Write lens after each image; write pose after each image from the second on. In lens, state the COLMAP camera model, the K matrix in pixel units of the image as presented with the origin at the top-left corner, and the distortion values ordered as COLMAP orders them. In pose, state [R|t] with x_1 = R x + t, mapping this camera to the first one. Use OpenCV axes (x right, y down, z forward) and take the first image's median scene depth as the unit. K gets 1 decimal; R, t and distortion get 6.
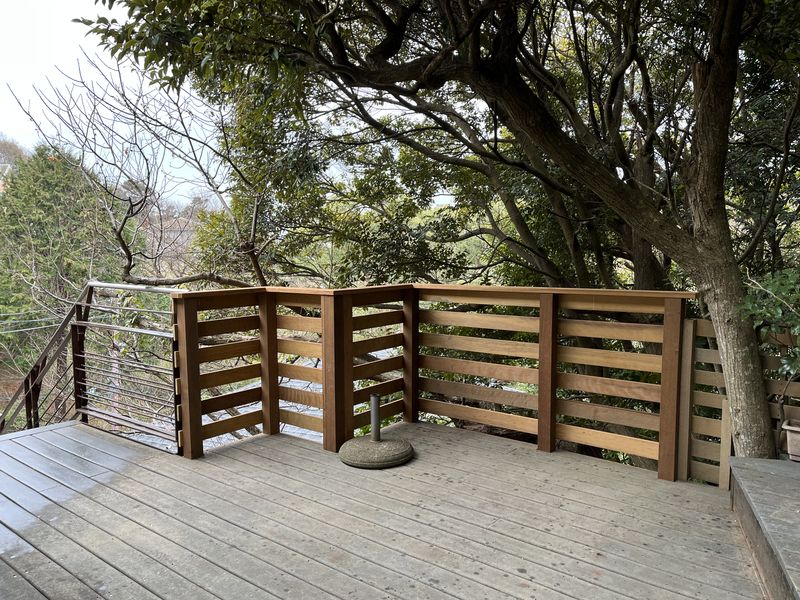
lens RADIAL K [[617.0, 0, 400.0], [0, 617.0, 301.0], [0, 0, 1]] dist [0.082293, -0.088335]
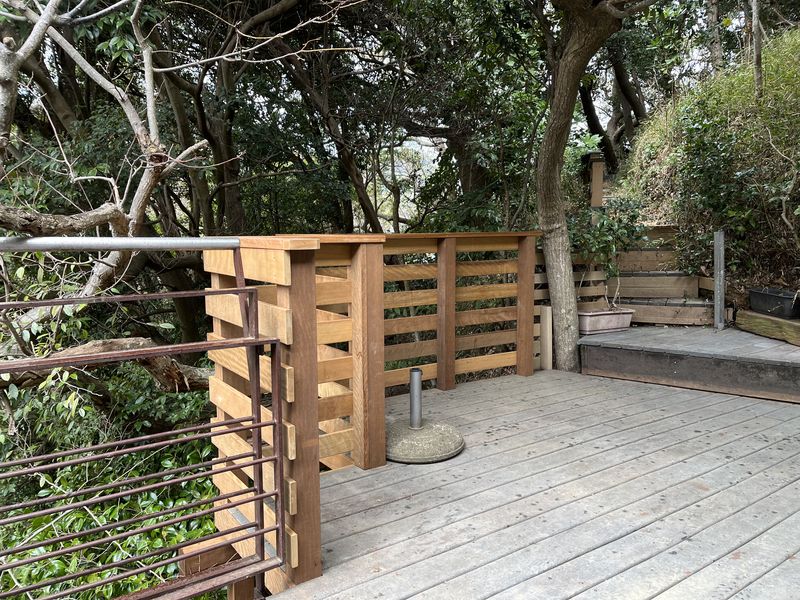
lens RADIAL K [[617.0, 0, 400.7], [0, 617.0, 299.4], [0, 0, 1]] dist [0.082293, -0.088335]
pose [[0.260080, -0.095835, 0.960819, -0.852649], [0.080765, 0.993735, 0.077256, 0.003986], [-0.962203, 0.057507, 0.266191, 0.876665]]
